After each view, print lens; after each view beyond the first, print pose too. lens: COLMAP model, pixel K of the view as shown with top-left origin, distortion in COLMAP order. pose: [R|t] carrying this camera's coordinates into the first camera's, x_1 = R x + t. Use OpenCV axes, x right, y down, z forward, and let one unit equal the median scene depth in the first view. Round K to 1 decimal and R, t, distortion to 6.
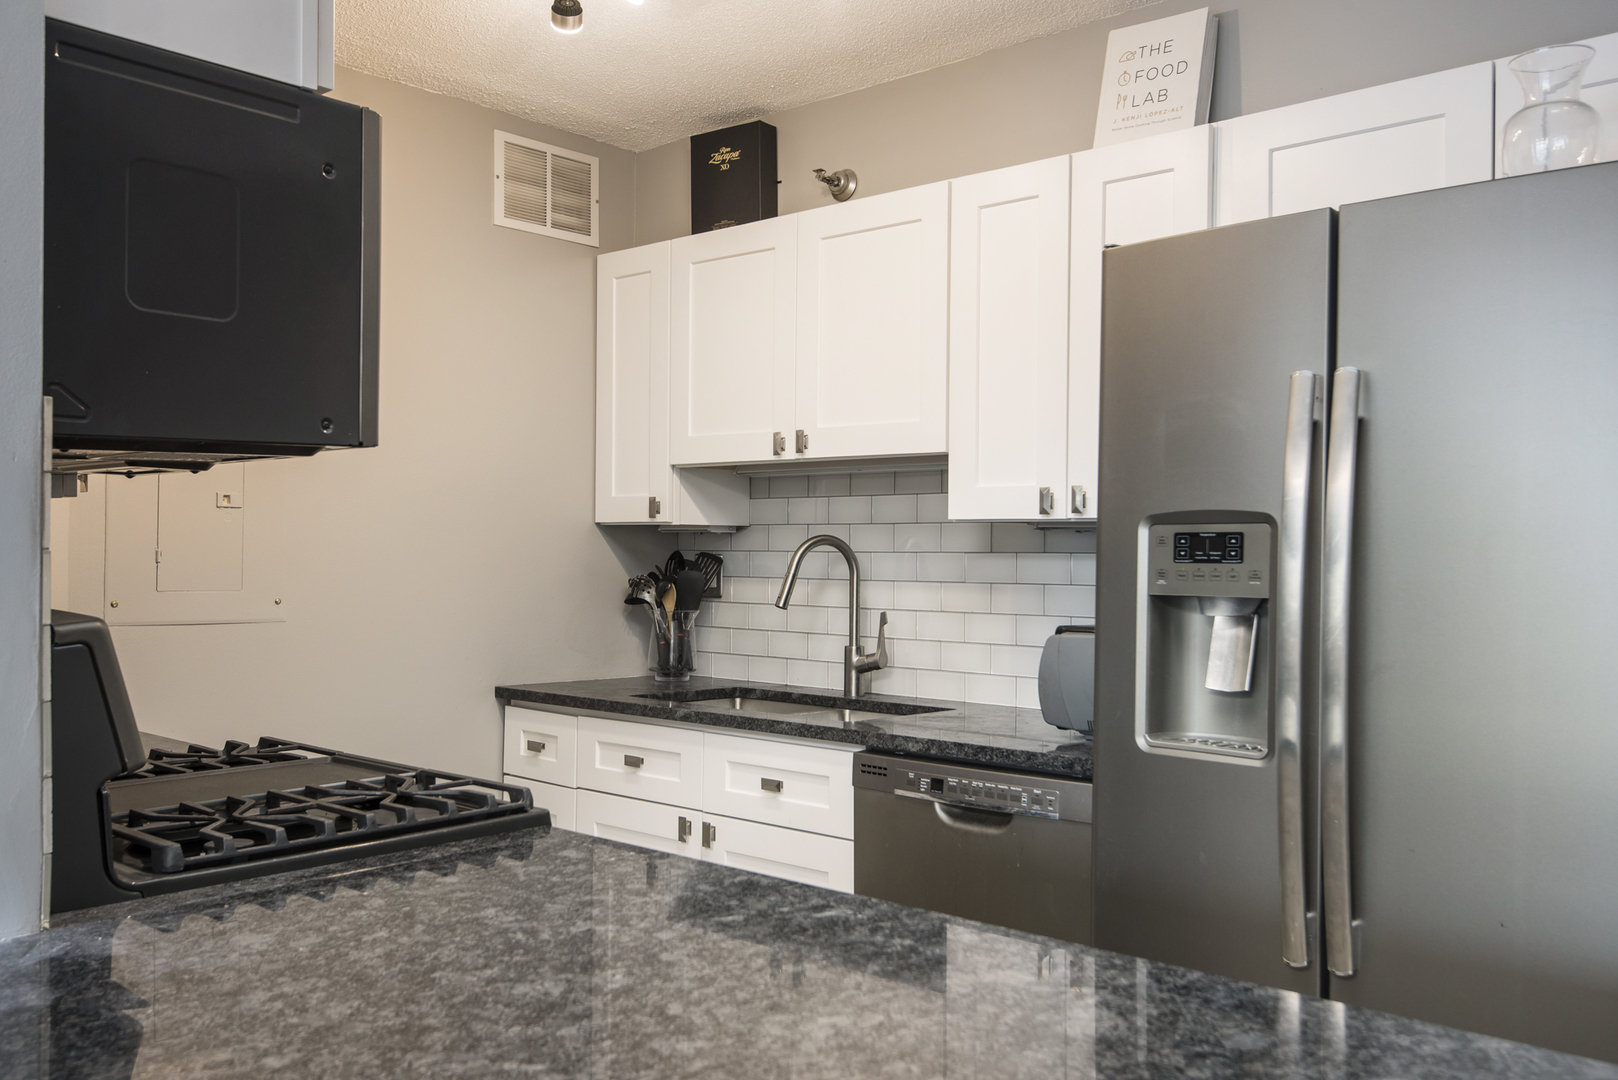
lens RADIAL K [[1341.4, 0, 808.4], [0, 1341.4, 548.8], [0, 0, 1]] dist [0.000949, -0.005514]
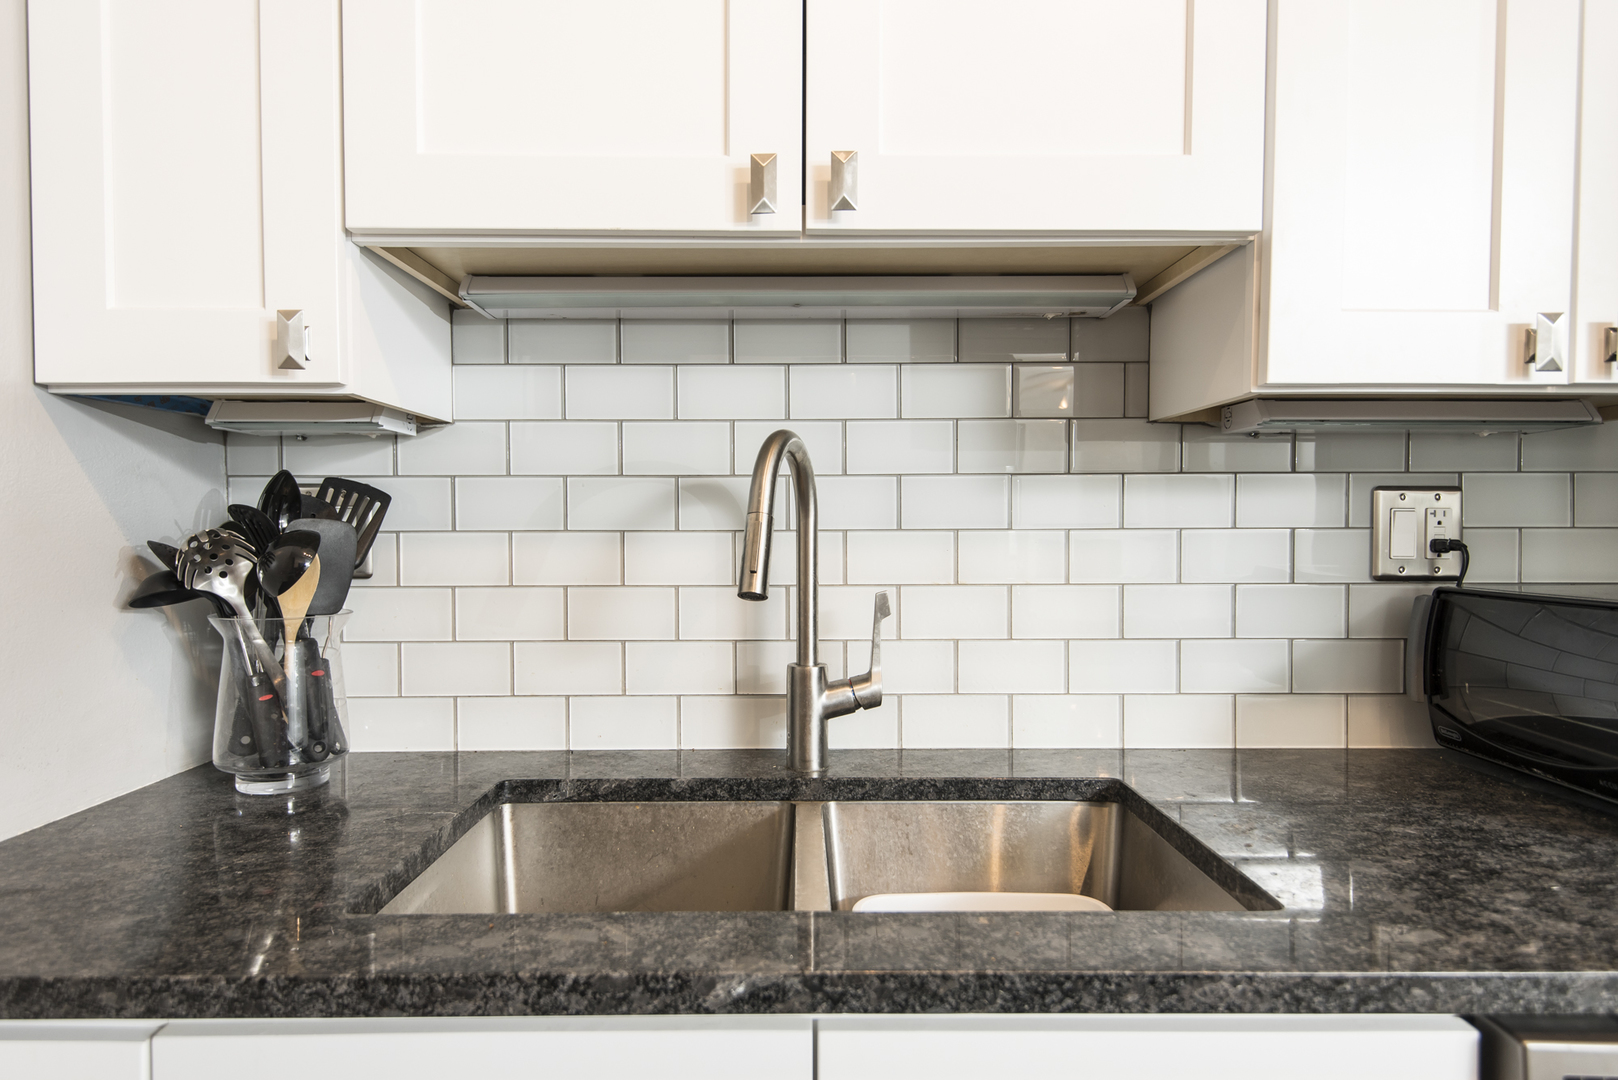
lens RADIAL K [[839.8, 0, 811.2], [0, 839.8, 539.3], [0, 0, 1]] dist [0.007637, 0.001204]
pose [[0.744935, -0.030490, 0.666439, -0.181189], [0.007177, 0.999264, 0.037694, 0.016384], [-0.667098, -0.023297, 0.744606, 0.826729]]
